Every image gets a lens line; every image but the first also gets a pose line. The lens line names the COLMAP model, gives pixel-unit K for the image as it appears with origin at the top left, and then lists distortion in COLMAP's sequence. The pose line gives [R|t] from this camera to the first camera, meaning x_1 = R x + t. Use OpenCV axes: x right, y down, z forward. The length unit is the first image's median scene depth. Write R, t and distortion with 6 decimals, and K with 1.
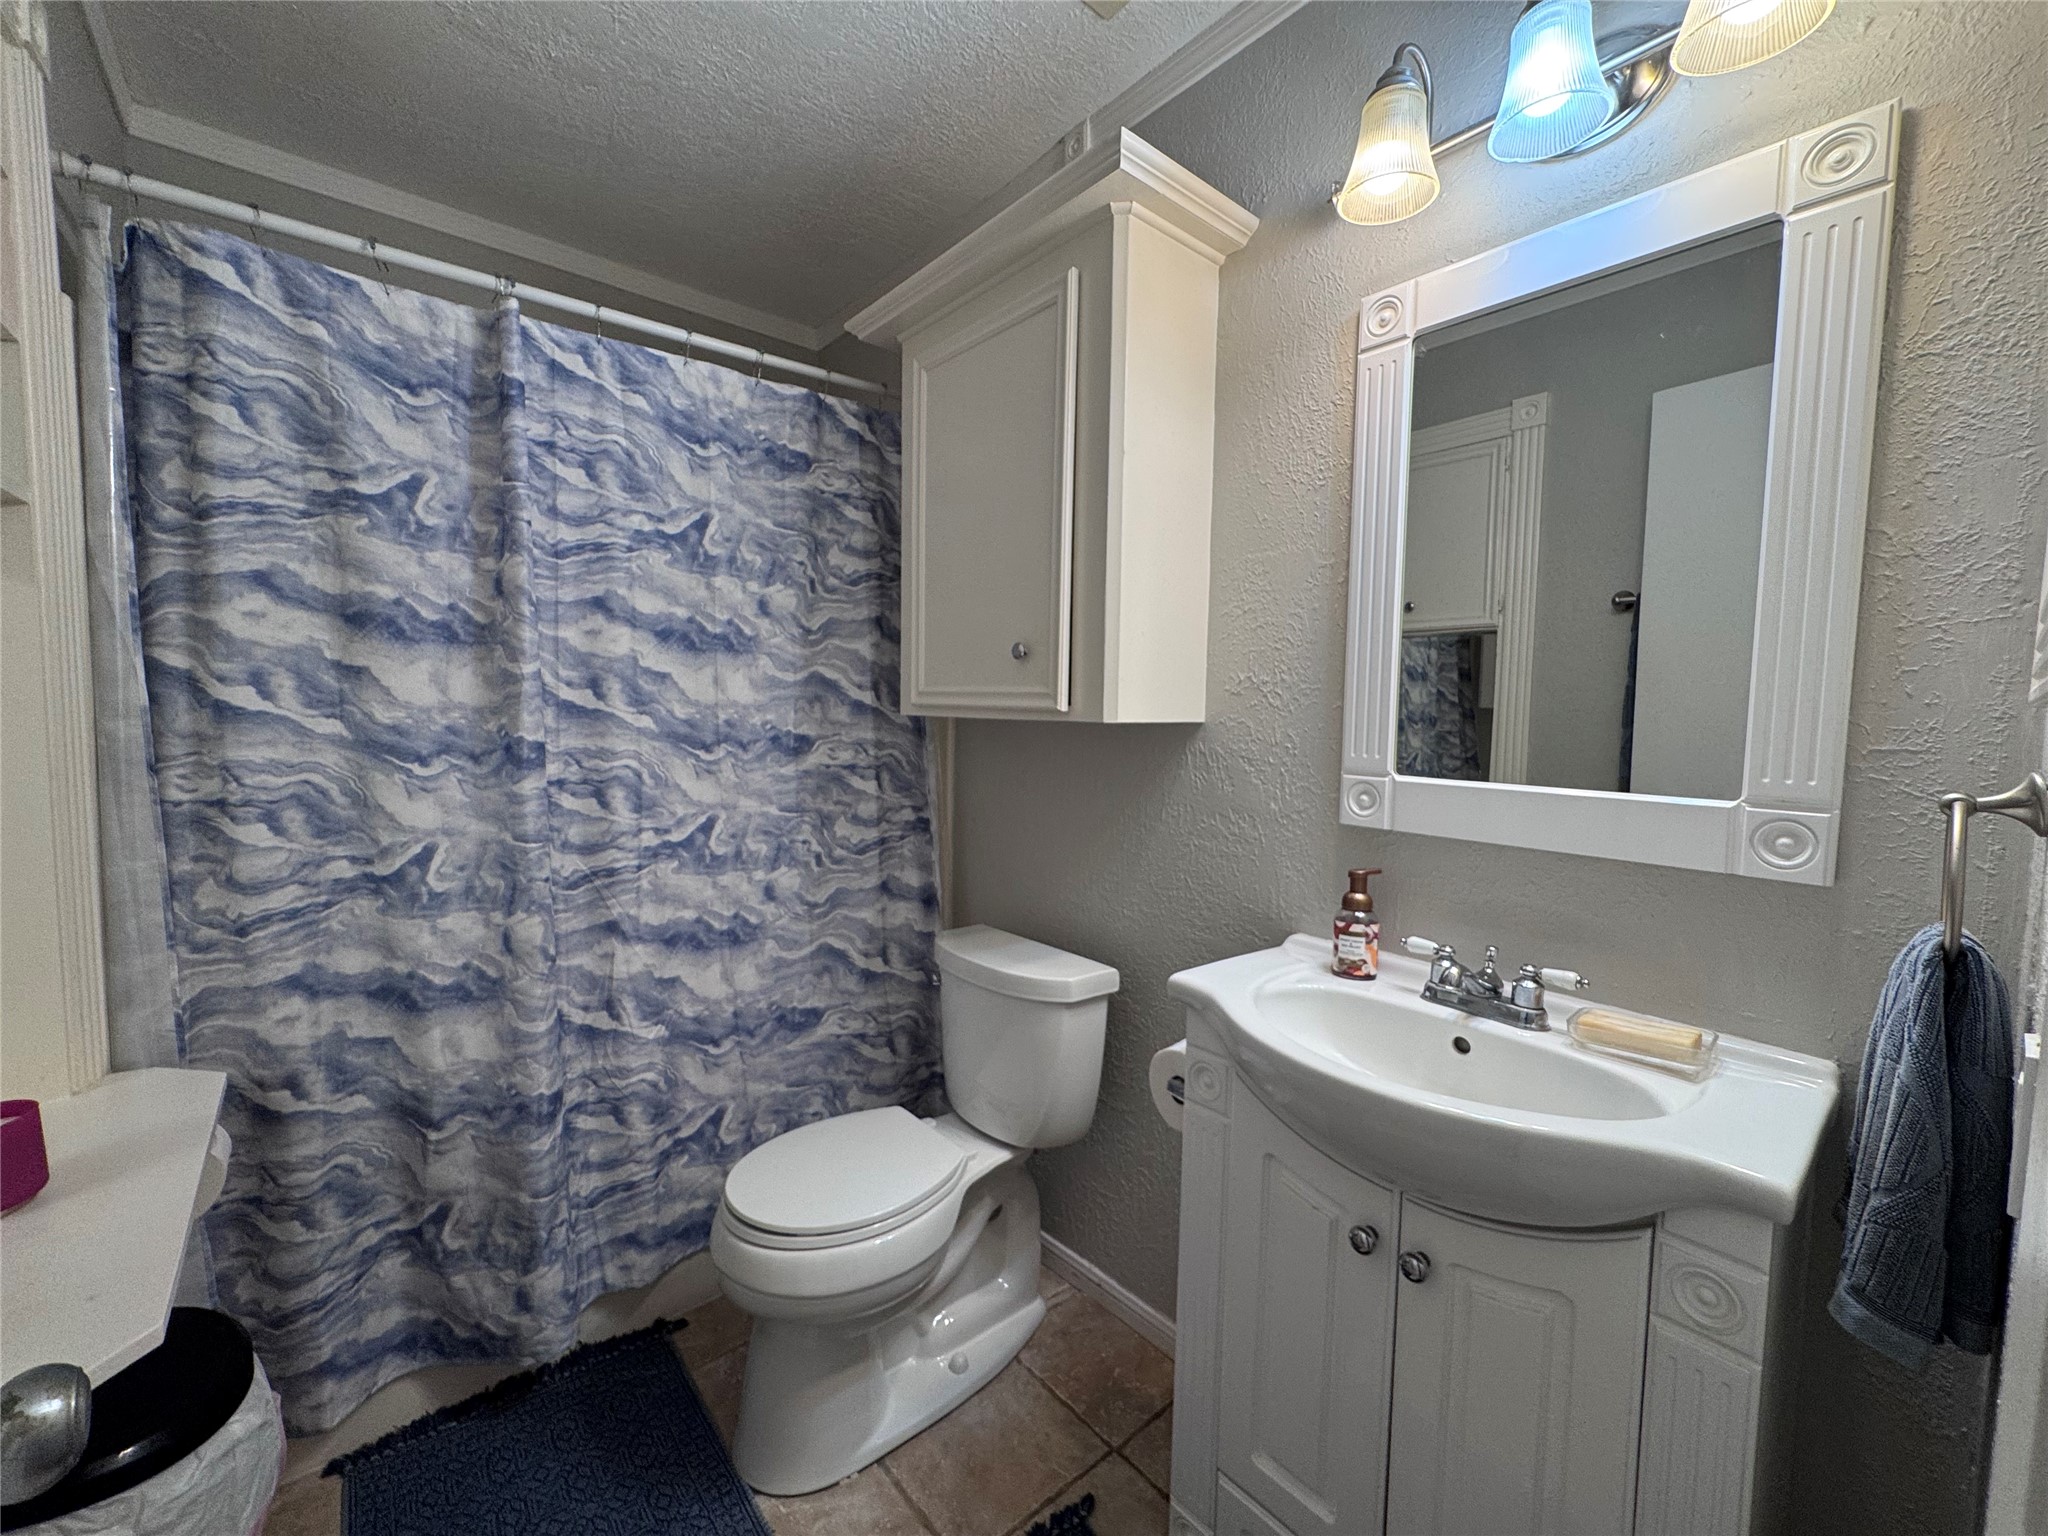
lens RADIAL K [[820.5, 0, 1023.8], [0, 820.5, 762.7], [0, 0, 1]] dist [-0.004108, 0.000261]
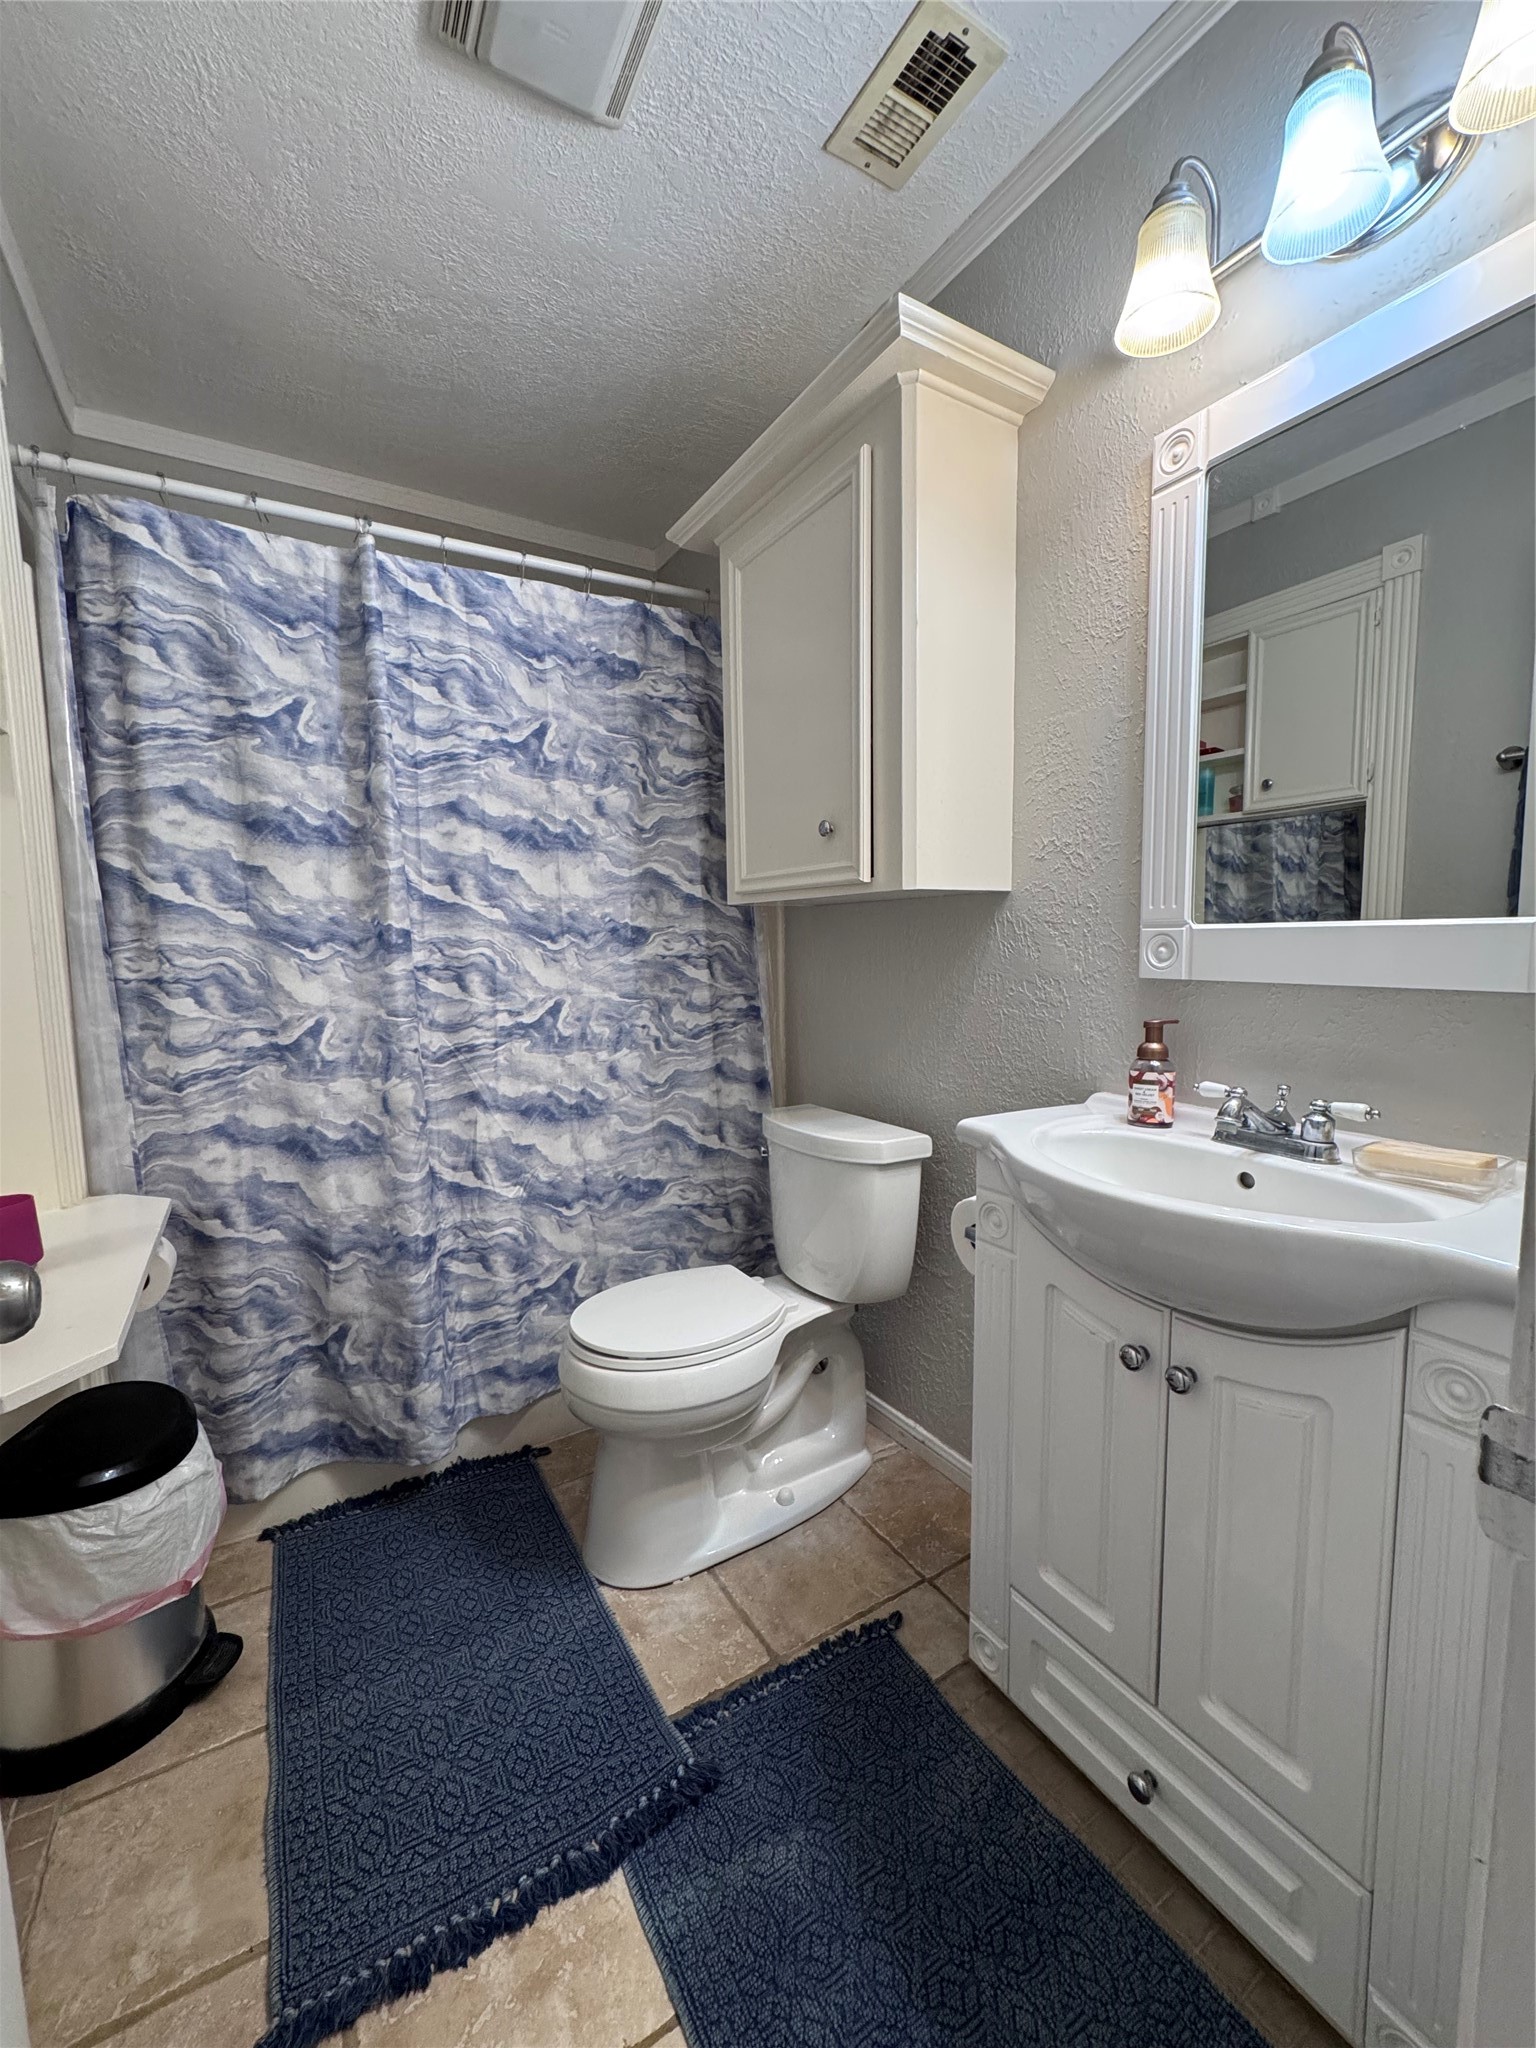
lens RADIAL K [[817.9, 0, 774.9], [0, 817.9, 1023.1], [0, 0, 1]] dist [-0.002811, 0.000583]
pose [[0.988171, -0.016180, -0.152500, 0.089145], [0.021292, 0.999263, 0.031949, 0.080402], [0.151870, -0.034818, 0.987787, -0.050063]]
